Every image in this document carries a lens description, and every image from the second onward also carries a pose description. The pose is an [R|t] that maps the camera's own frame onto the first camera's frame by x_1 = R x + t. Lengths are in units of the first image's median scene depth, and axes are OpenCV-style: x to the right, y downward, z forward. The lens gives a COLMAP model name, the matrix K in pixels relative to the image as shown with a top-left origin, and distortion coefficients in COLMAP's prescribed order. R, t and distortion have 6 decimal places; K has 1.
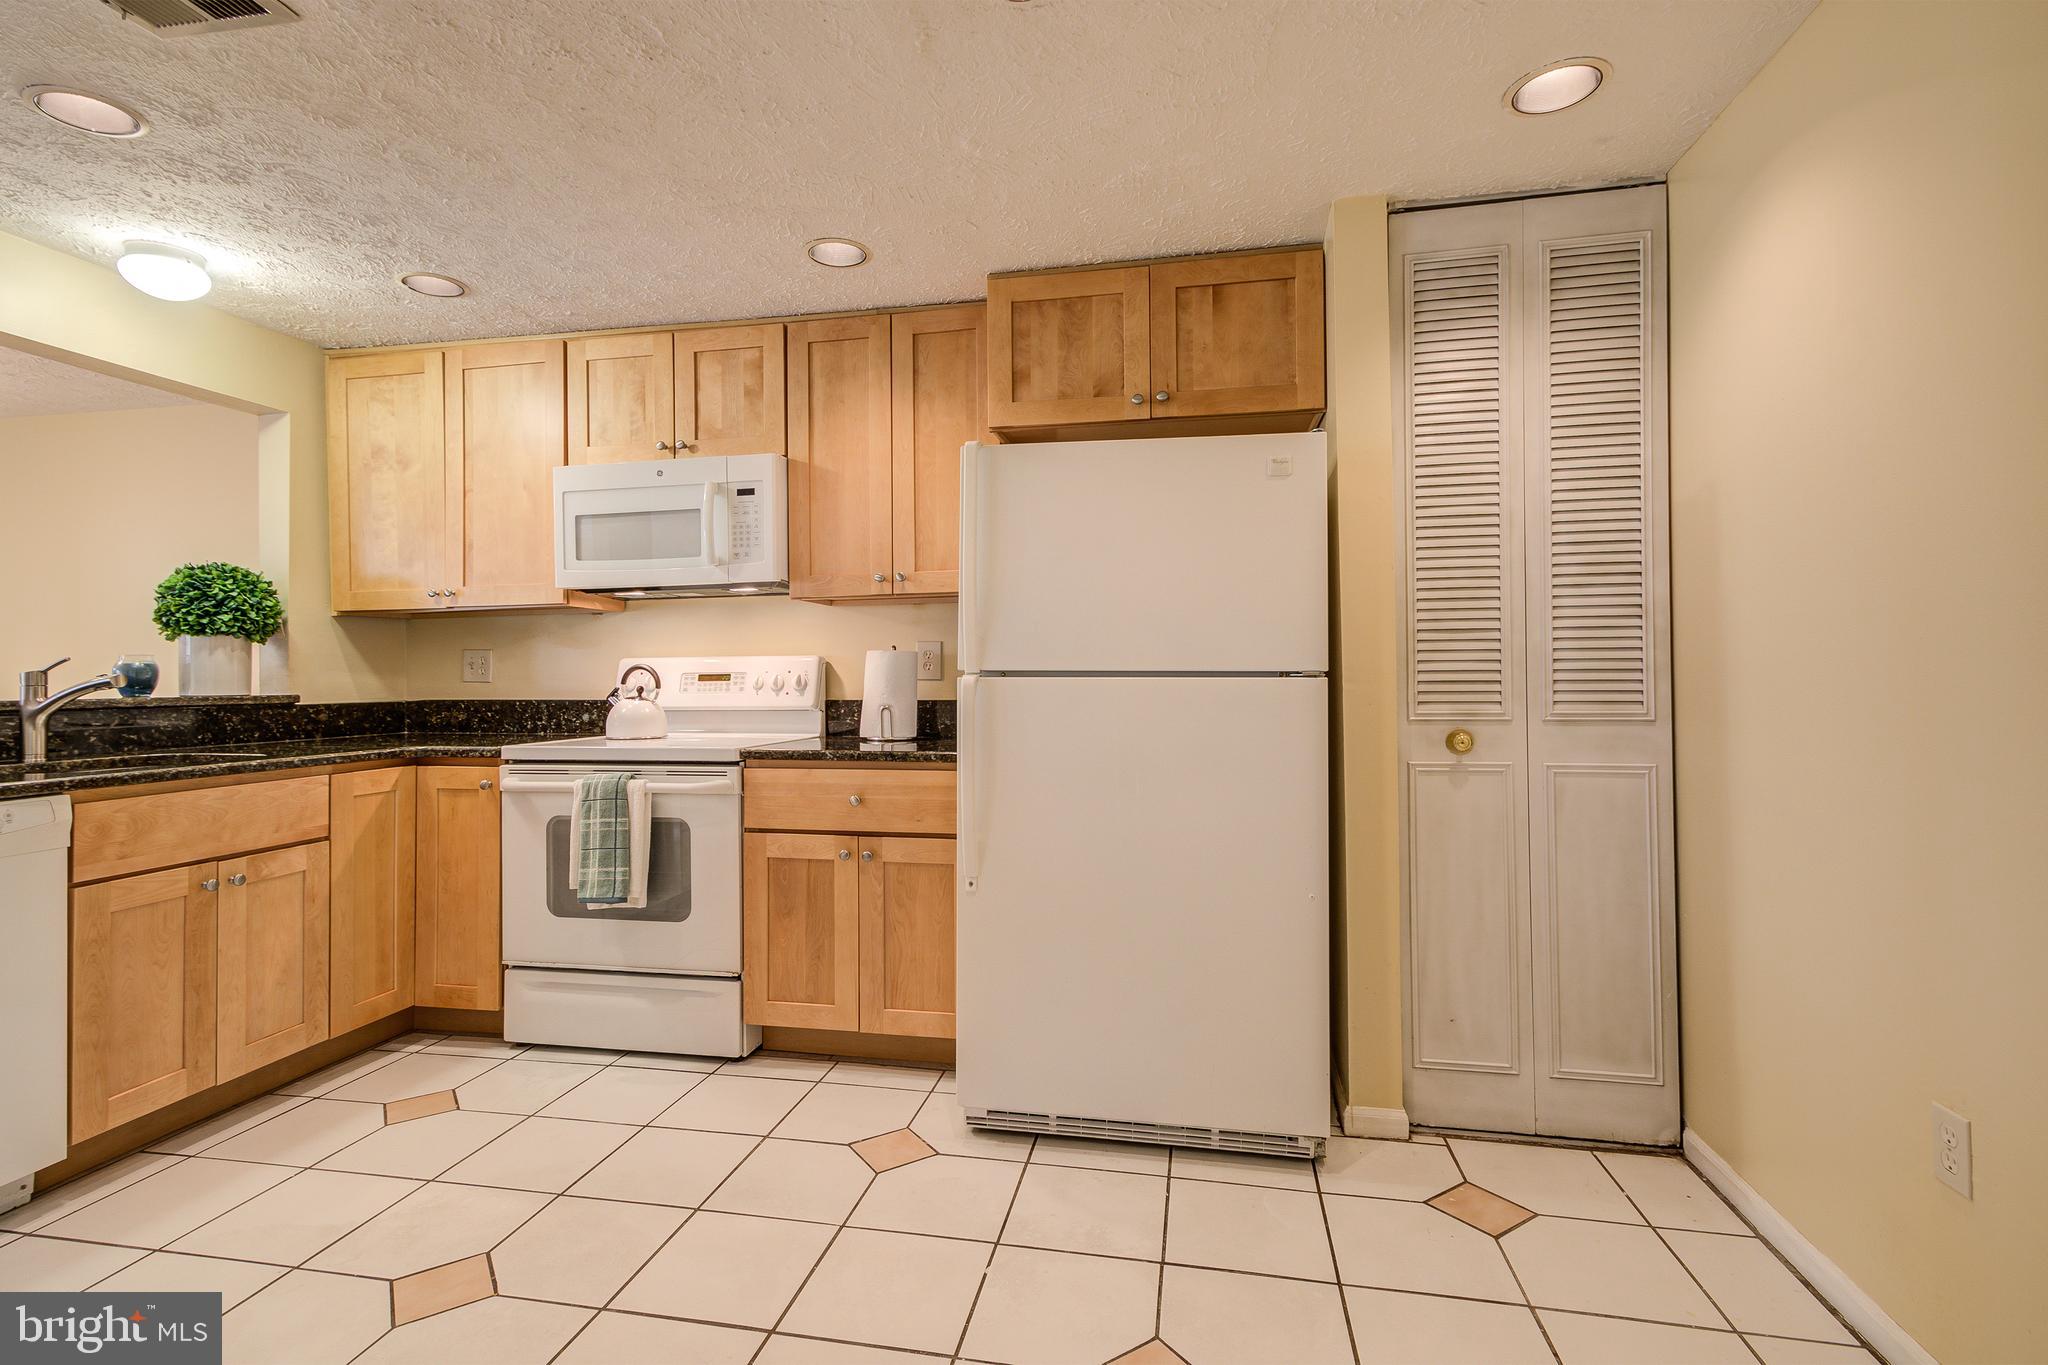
lens RADIAL K [[976.9, 0, 1011.8], [0, 976.9, 663.3], [0, 0, 1]] dist [0.000947, 0.002778]
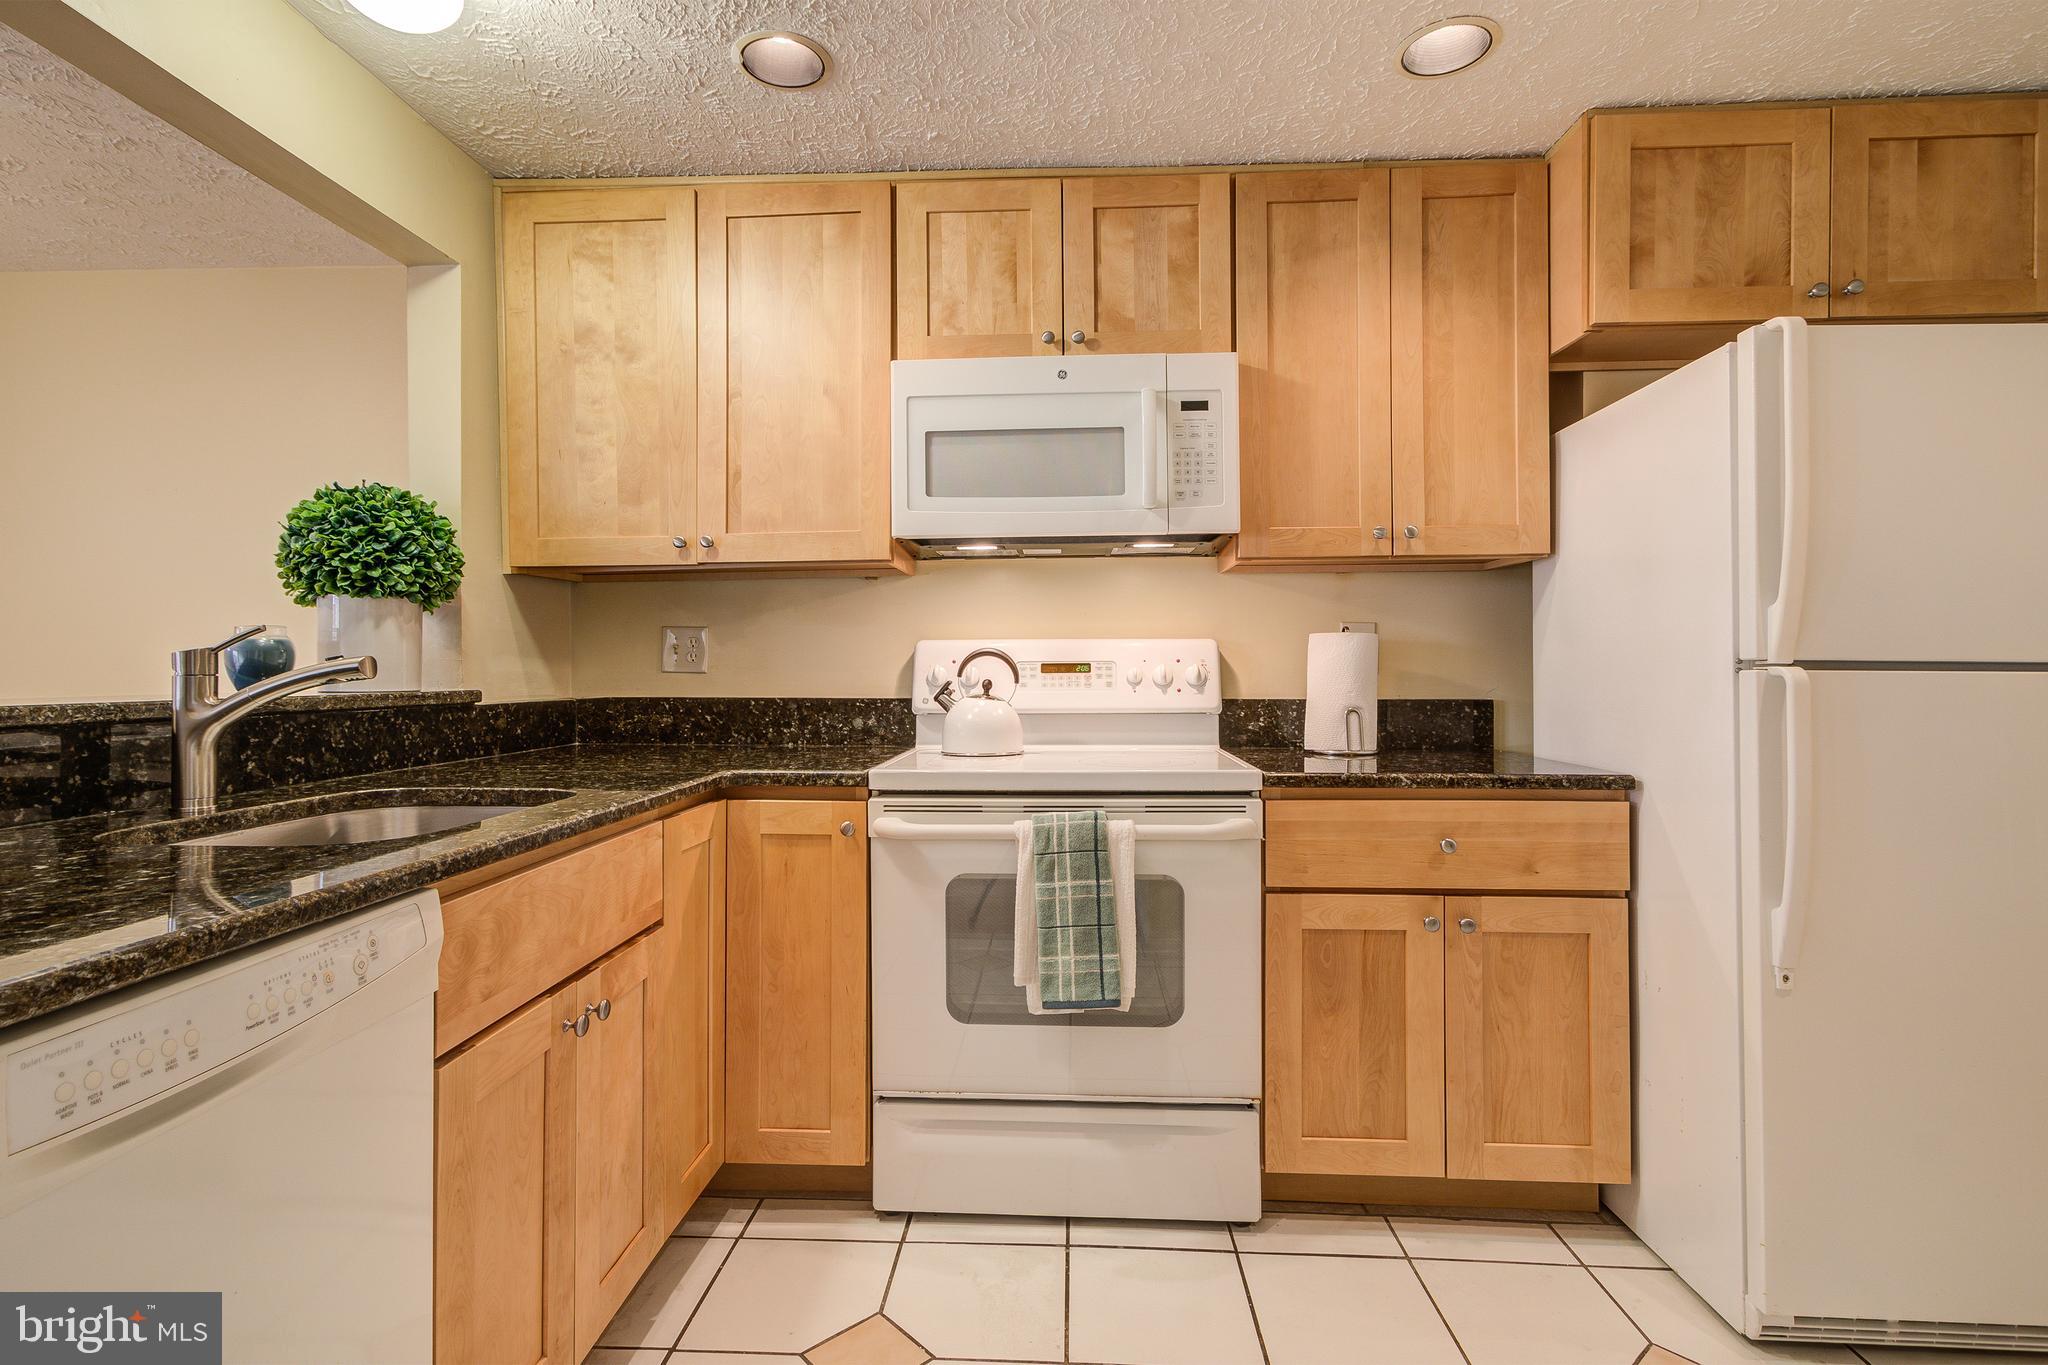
lens RADIAL K [[976.9, 0, 1007.0], [0, 976.9, 667.0], [0, 0, 1]] dist [0.000947, 0.002778]
pose [[0.990236, 0.006428, 0.139254, -0.508610], [-0.007863, 0.999922, 0.009753, 0.007717], [-0.139181, -0.010752, 0.990209, 0.319316]]
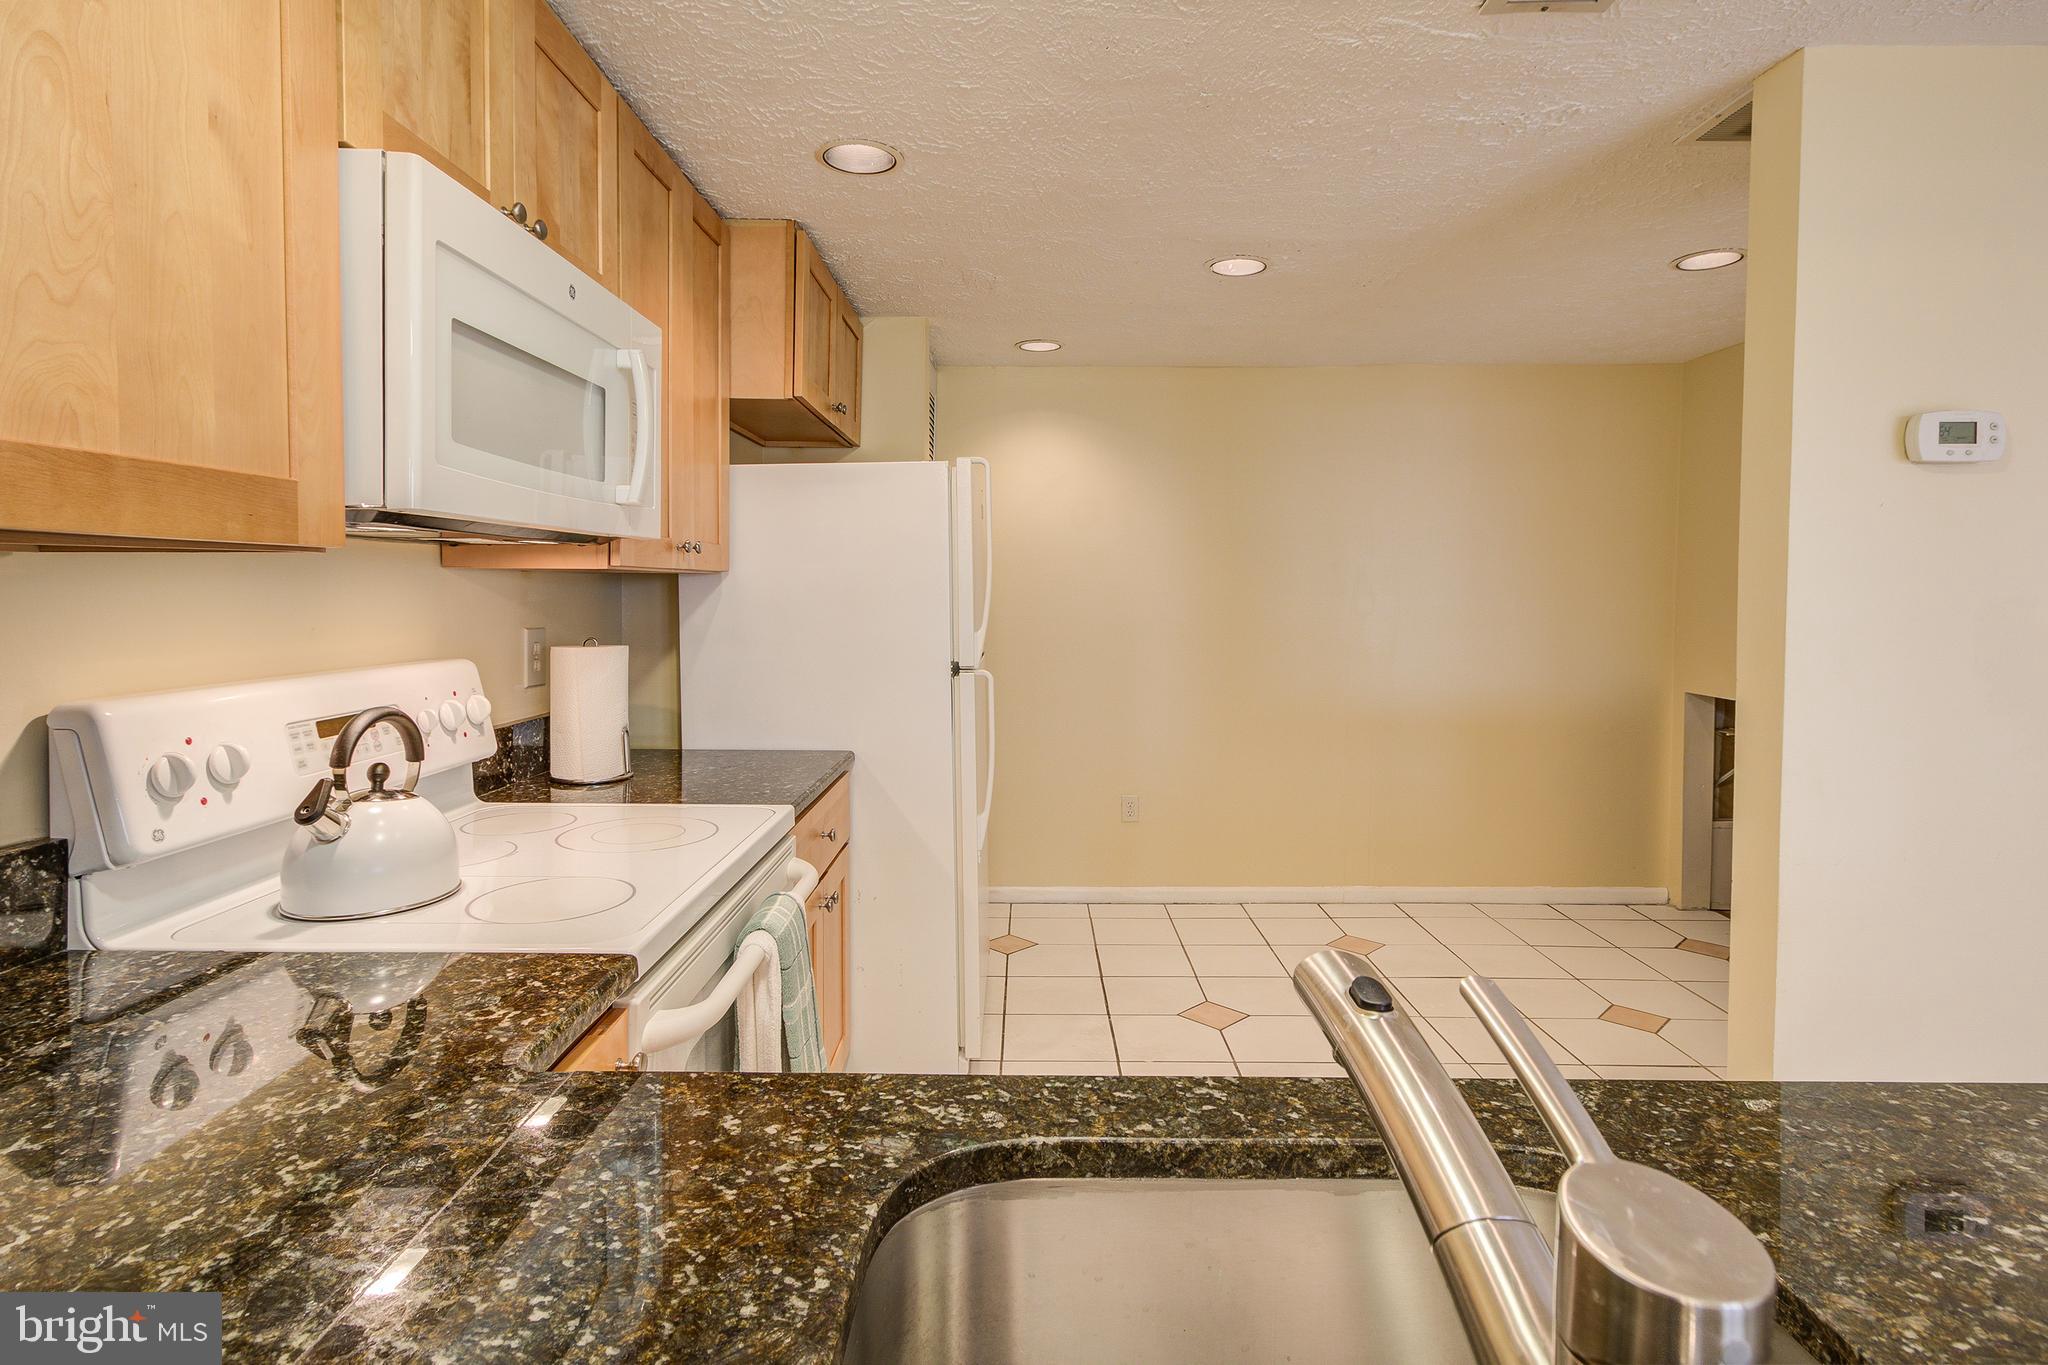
lens RADIAL K [[976.9, 0, 995.6], [0, 976.9, 595.5], [0, 0, 1]] dist [0.000947, 0.002778]
pose [[-0.174678, -0.000529, 0.984625, -0.885027], [-0.020638, 0.999782, -0.003124, -0.052384], [-0.984409, -0.020867, -0.174651, 0.901392]]
